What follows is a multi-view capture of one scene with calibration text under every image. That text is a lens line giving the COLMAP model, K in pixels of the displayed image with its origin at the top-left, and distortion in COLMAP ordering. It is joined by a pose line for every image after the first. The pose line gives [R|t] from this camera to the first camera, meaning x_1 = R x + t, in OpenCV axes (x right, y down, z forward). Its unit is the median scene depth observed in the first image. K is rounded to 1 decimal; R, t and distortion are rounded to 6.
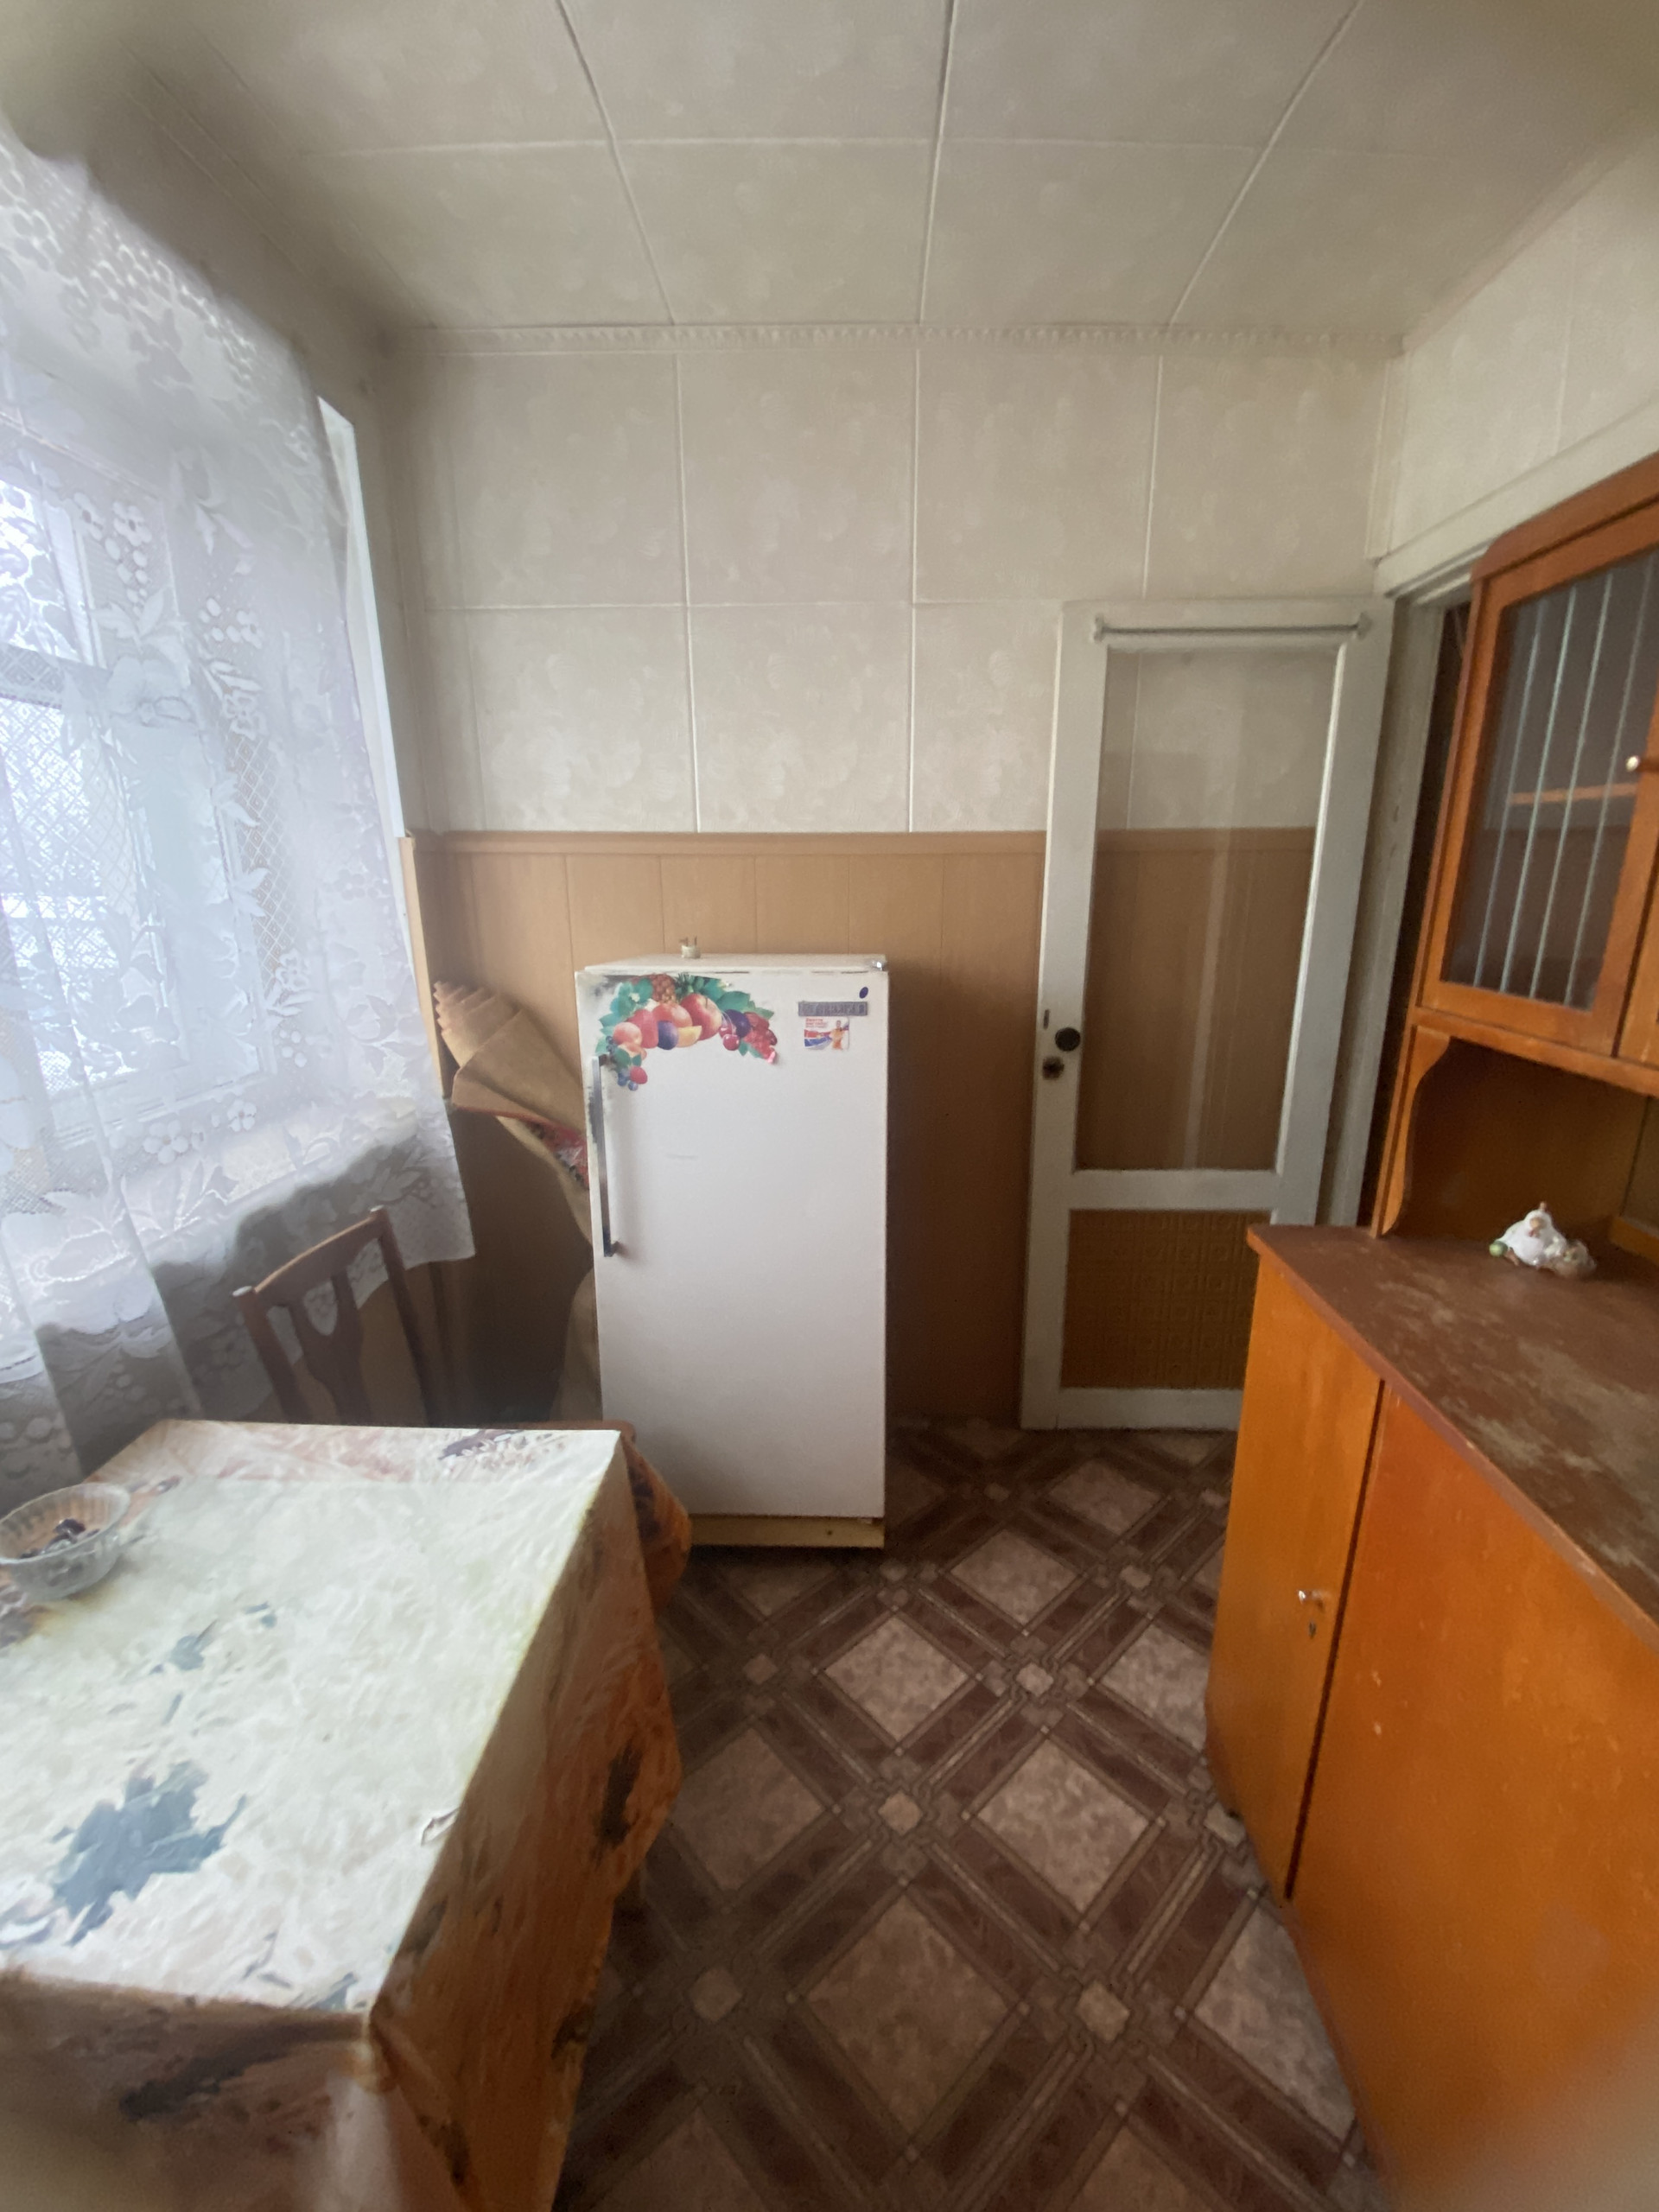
lens RADIAL K [[924.6, 0, 832.0], [0, 924.6, 1103.4], [0, 0, 1]] dist [0.002144, 0.000116]
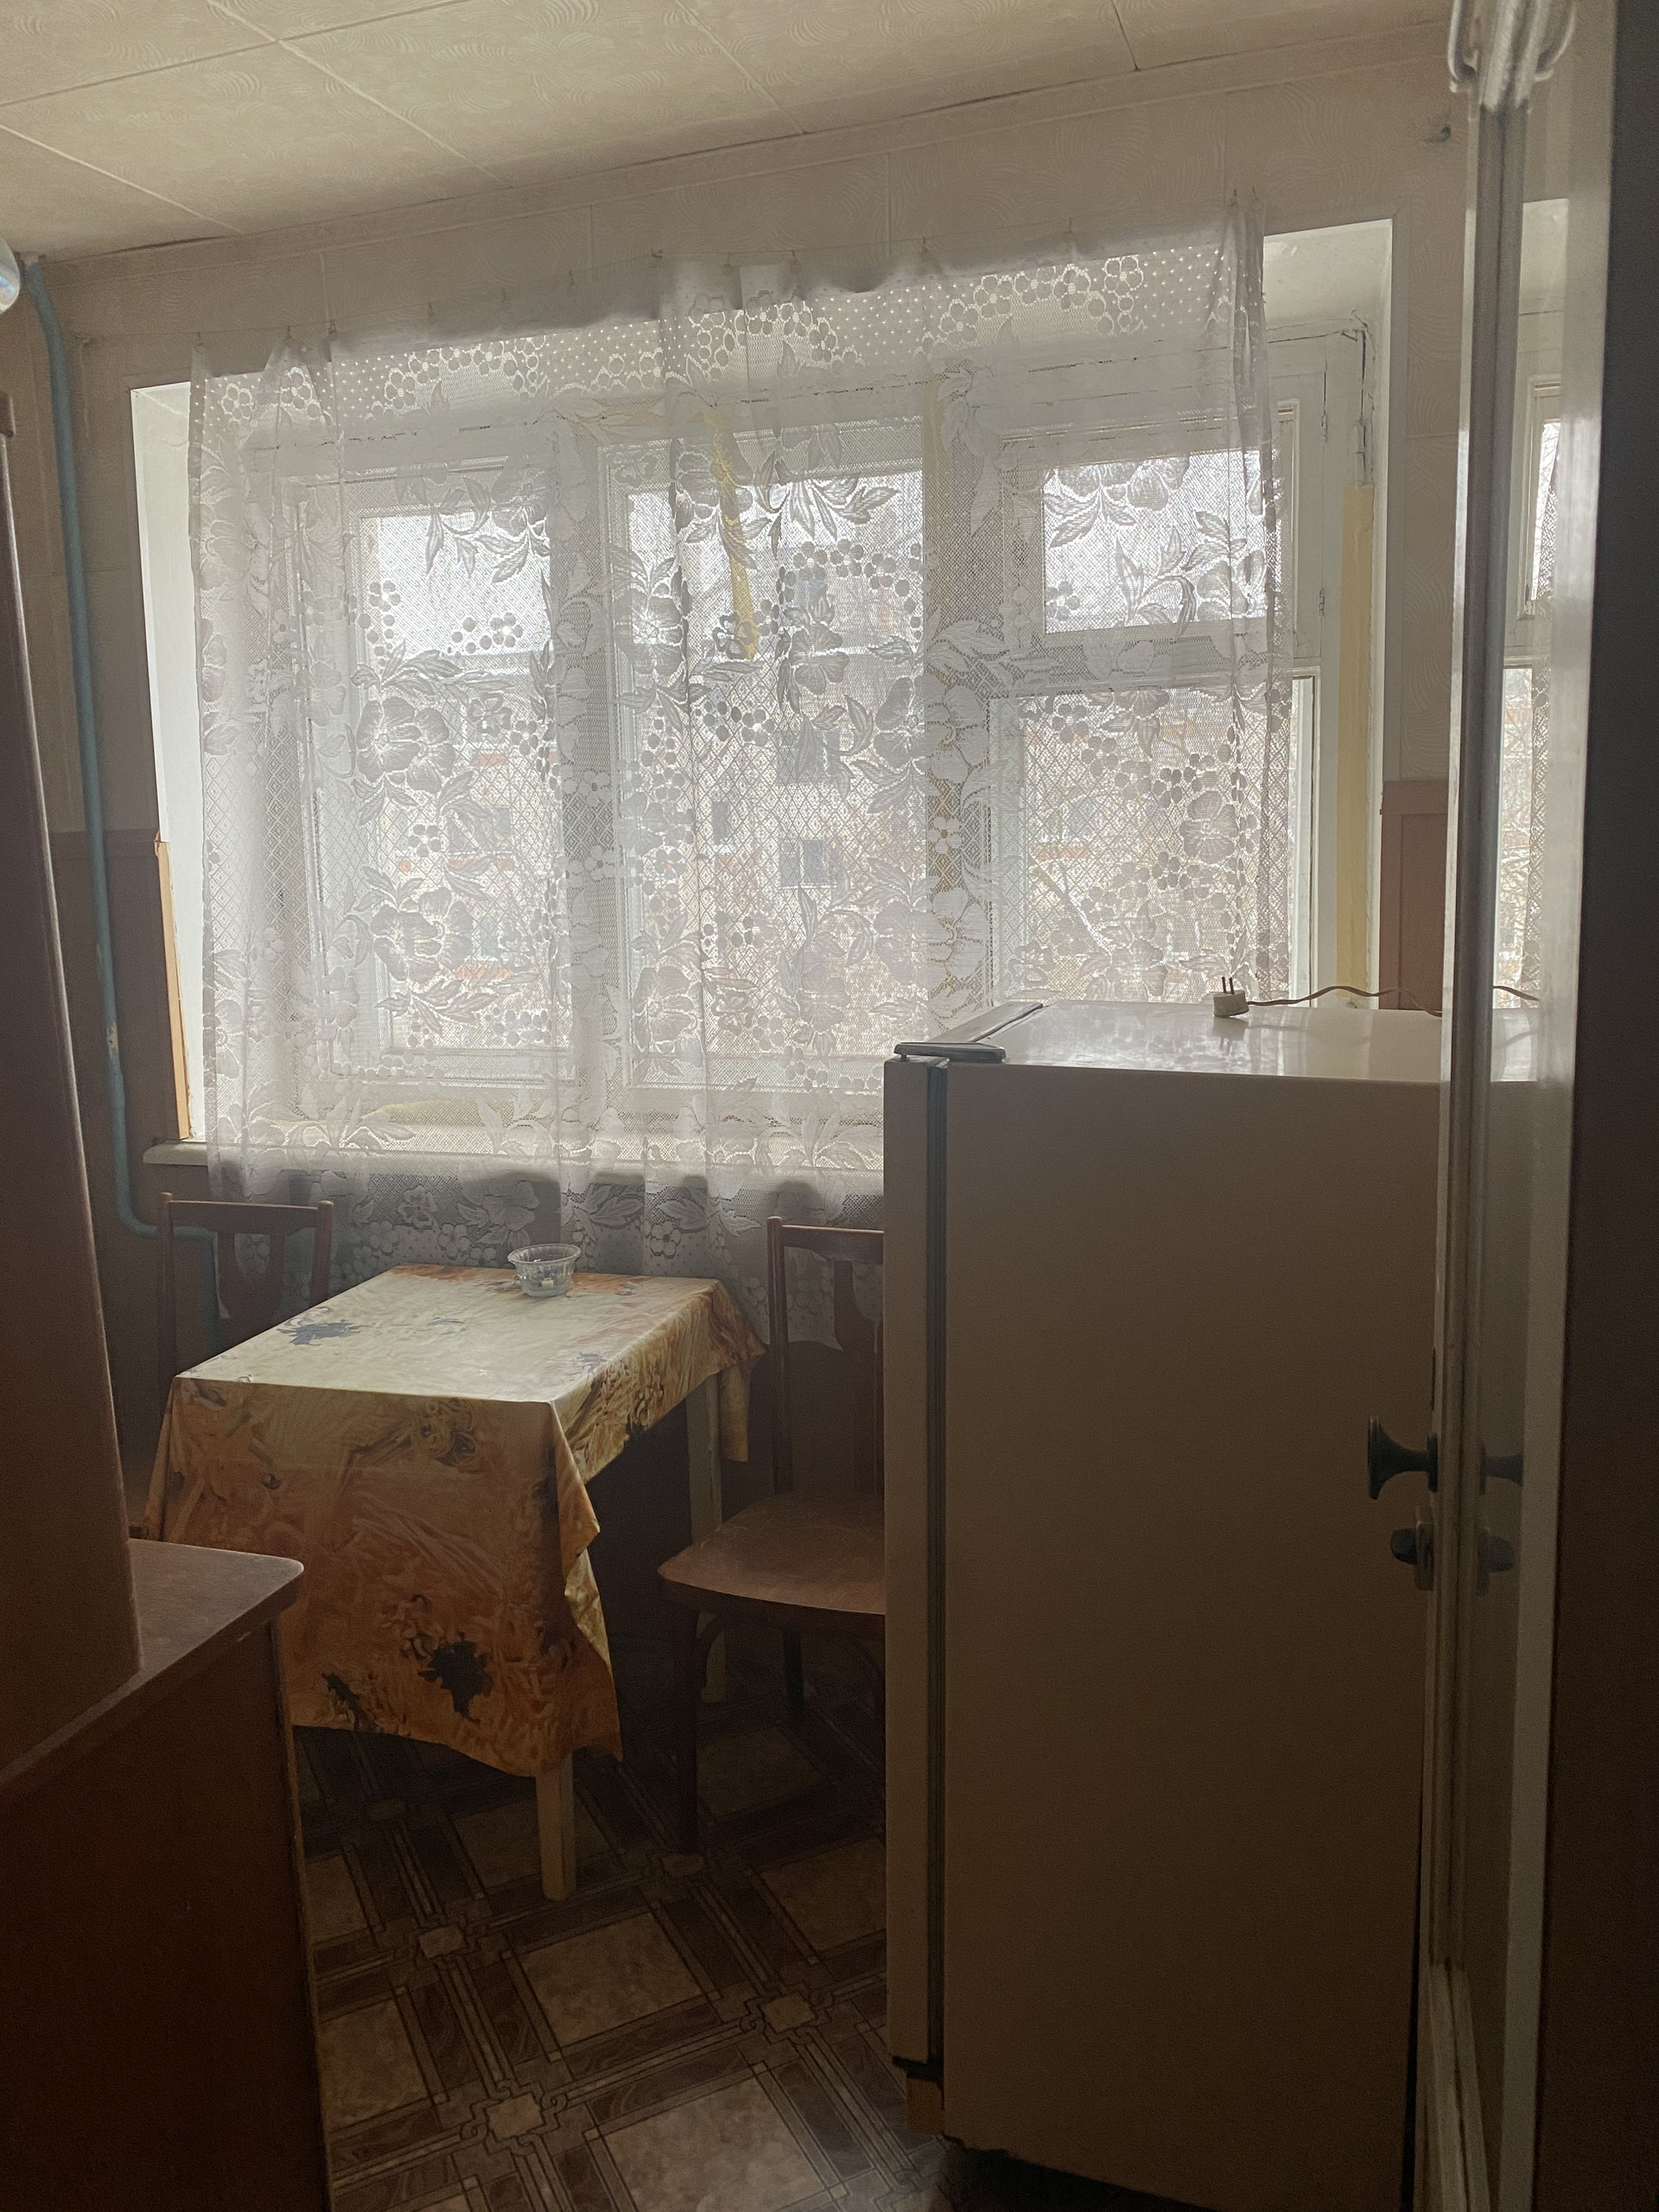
lens RADIAL K [[1665.9, 0, 826.0], [0, 1665.9, 1109.0], [0, 0, 1]] dist [0.004212, 0.000072]
pose [[-0.276989, 0.158742, -0.947670, 1.147647], [-0.209171, 0.952645, 0.220713, -0.355251], [0.937830, 0.259360, -0.230668, 1.332412]]
